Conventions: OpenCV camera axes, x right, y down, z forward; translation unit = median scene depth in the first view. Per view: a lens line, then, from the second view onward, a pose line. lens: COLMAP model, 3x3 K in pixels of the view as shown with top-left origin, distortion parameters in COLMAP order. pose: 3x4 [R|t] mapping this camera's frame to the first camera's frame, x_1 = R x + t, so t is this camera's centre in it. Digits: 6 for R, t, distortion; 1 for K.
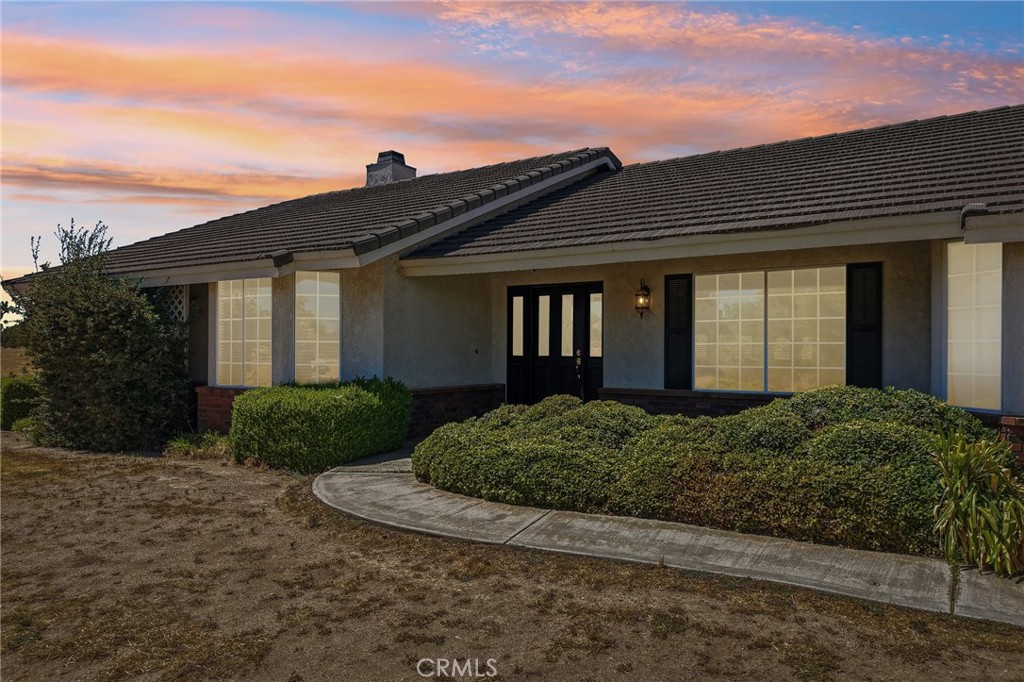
lens RADIAL K [[687.7, 0, 508.3], [0, 687.7, 339.0], [0, 0, 1]] dist [0.034294, -0.014323]
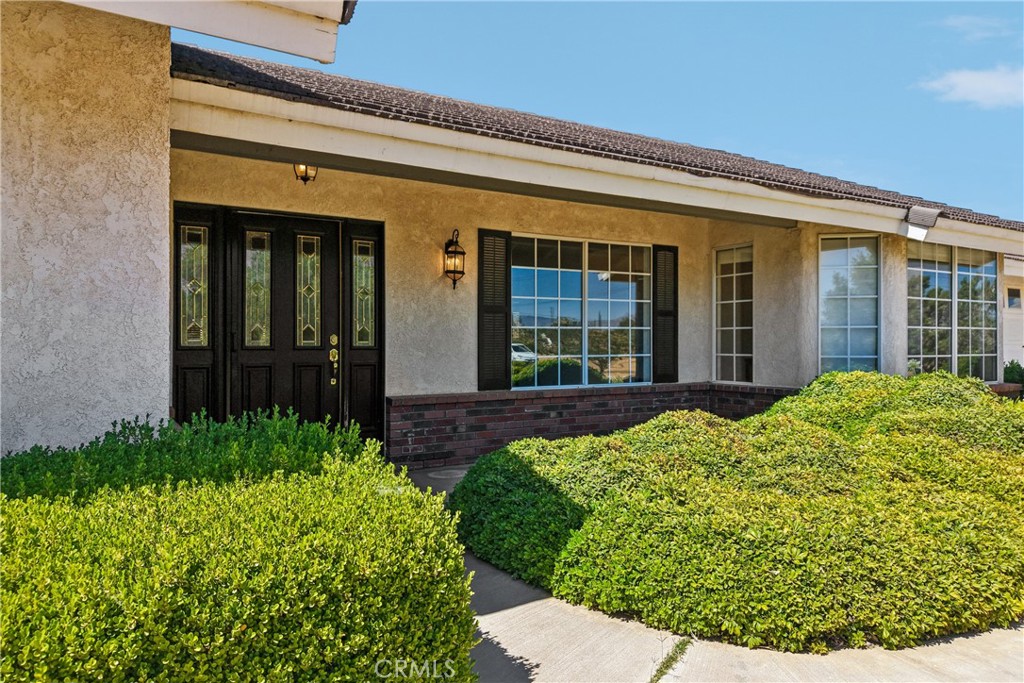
lens RADIAL K [[687.7, 0, 511.3], [0, 687.7, 338.9], [0, 0, 1]] dist [0.034294, -0.014323]
pose [[0.444515, -0.000263, 0.895771, -0.380080], [-0.012685, 0.999898, 0.006589, 0.014424], [-0.895681, -0.014292, 0.444467, 0.652986]]
